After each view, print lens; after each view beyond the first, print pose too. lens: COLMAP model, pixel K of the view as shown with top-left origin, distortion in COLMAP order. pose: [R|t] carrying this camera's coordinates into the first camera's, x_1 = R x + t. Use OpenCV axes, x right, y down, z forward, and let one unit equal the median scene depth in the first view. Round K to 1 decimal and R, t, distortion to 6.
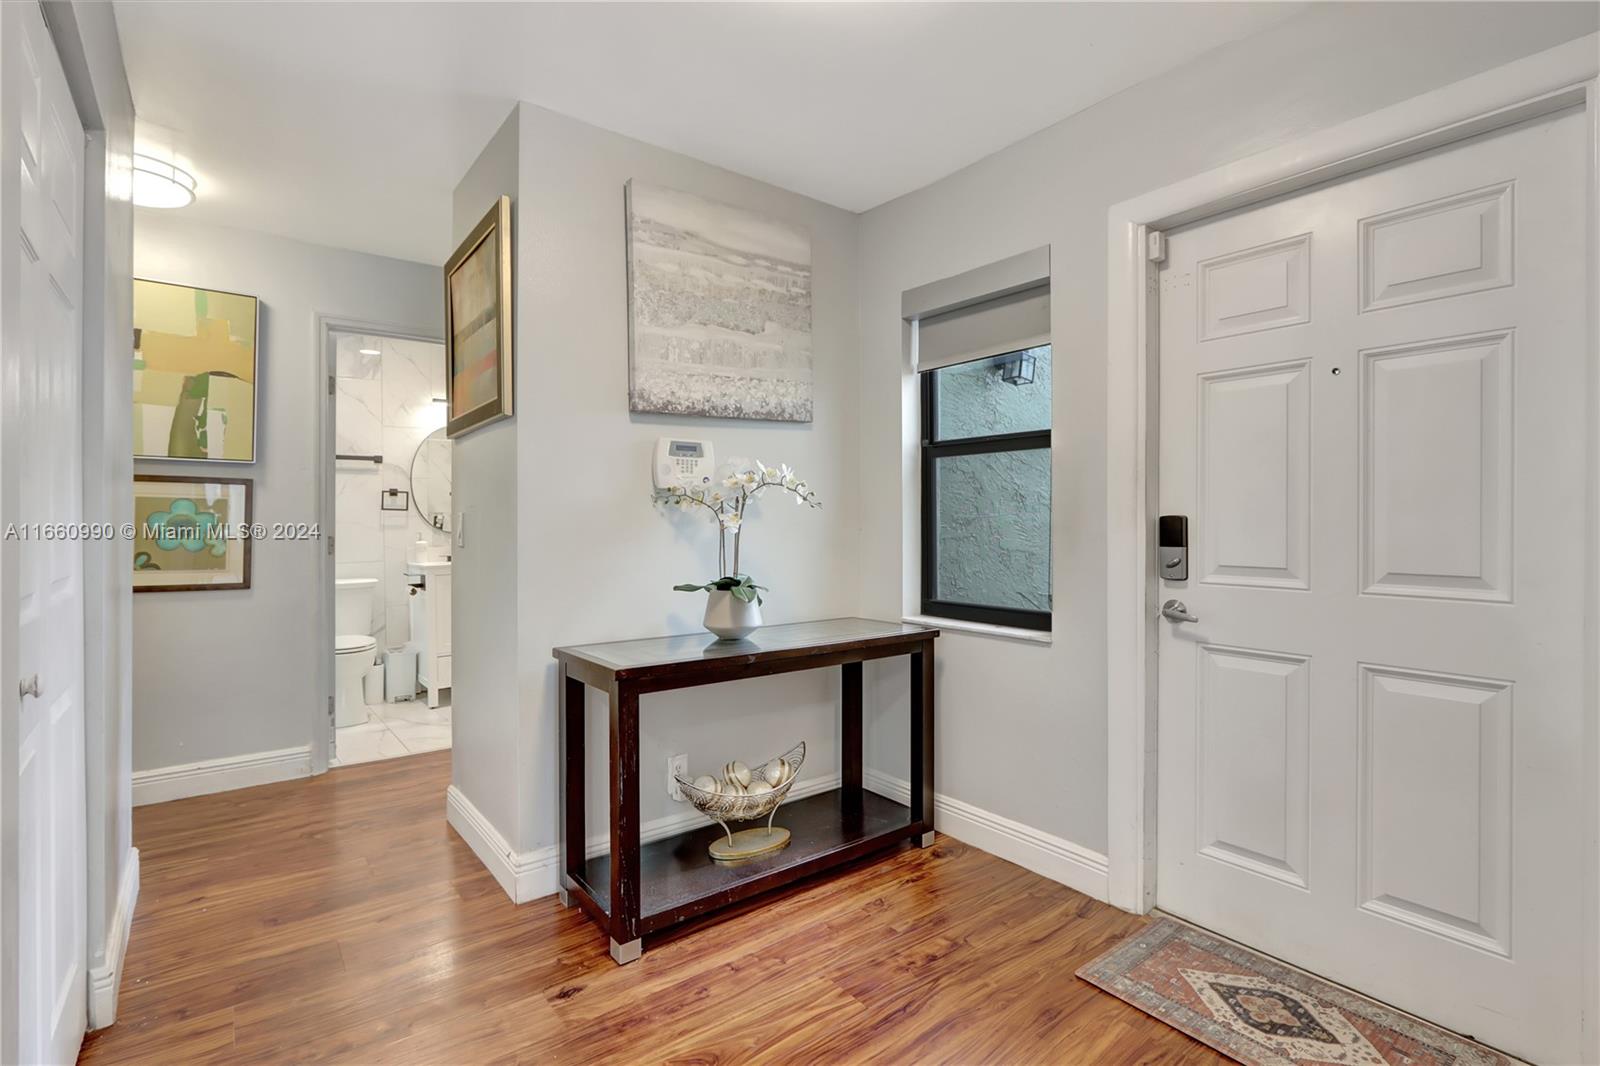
lens RADIAL K [[746.3, 0, 788.6], [0, 746.3, 521.3], [0, 0, 1]] dist [-0.022969, 0.001986]
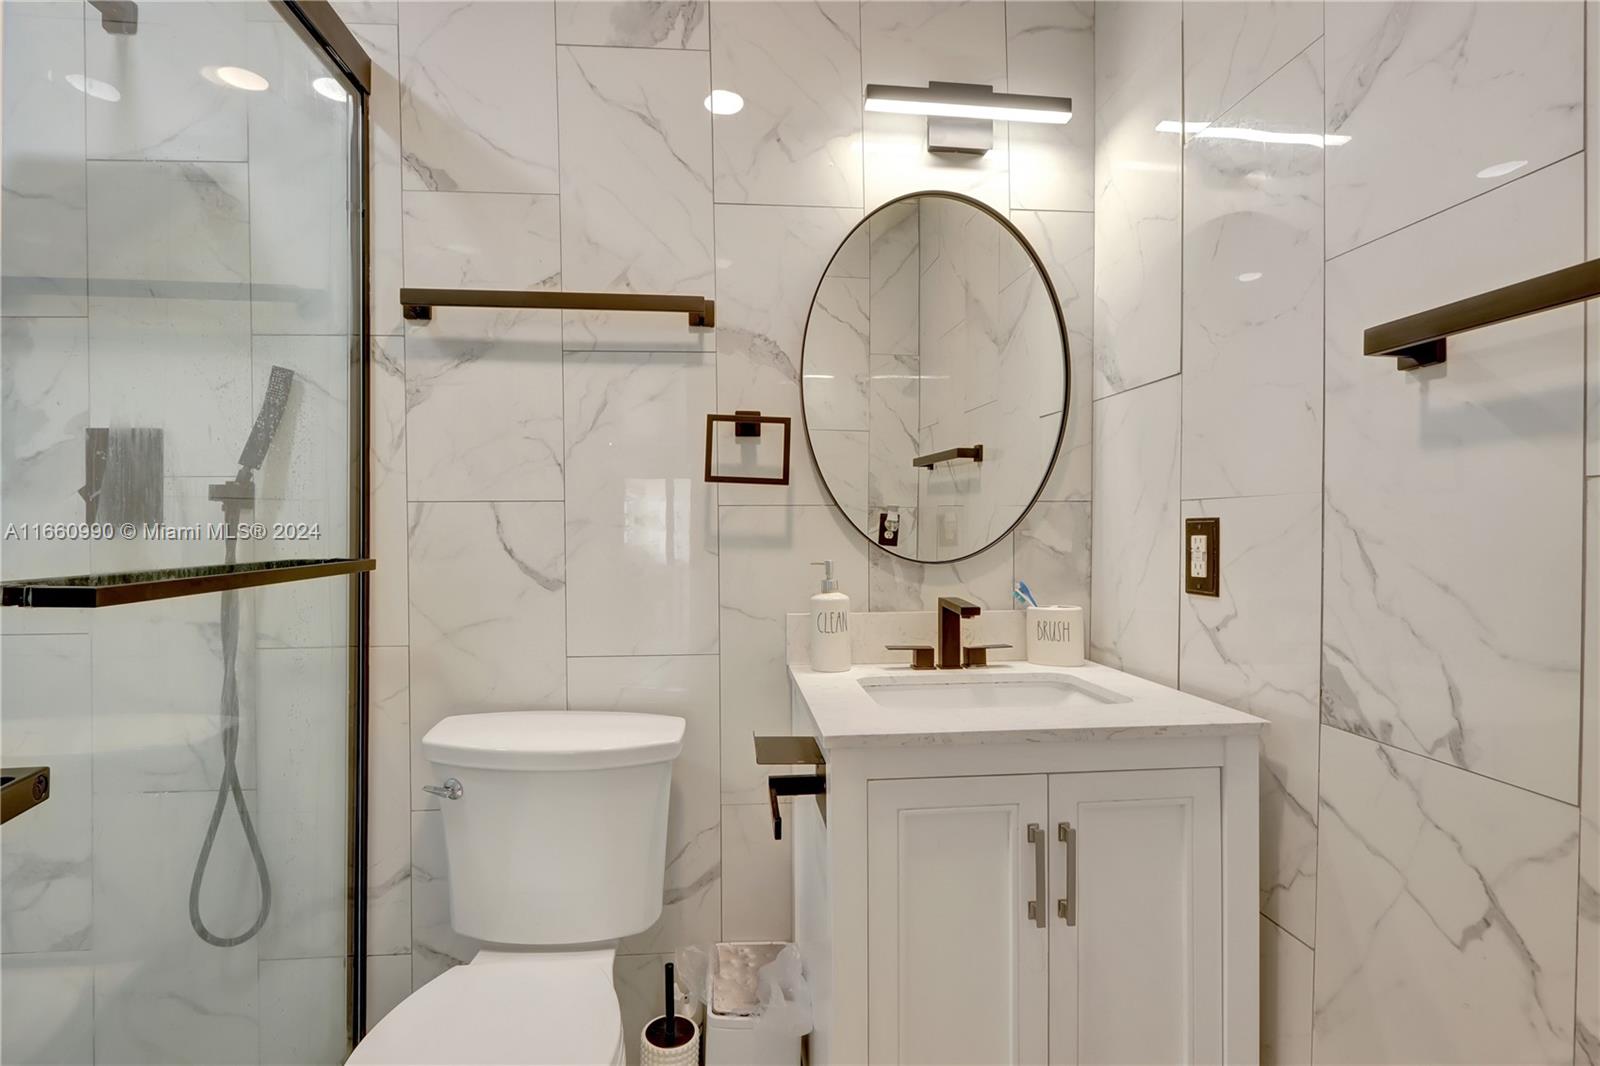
lens RADIAL K [[746.3, 0, 798.8], [0, 746.3, 536.9], [0, 0, 1]] dist [-0.022969, 0.001986]
pose [[0.844708, 0.007093, -0.535180, -0.355467], [-0.003734, 0.999966, 0.007361, 0.004253], [0.535214, -0.004219, 0.844706, 0.759065]]
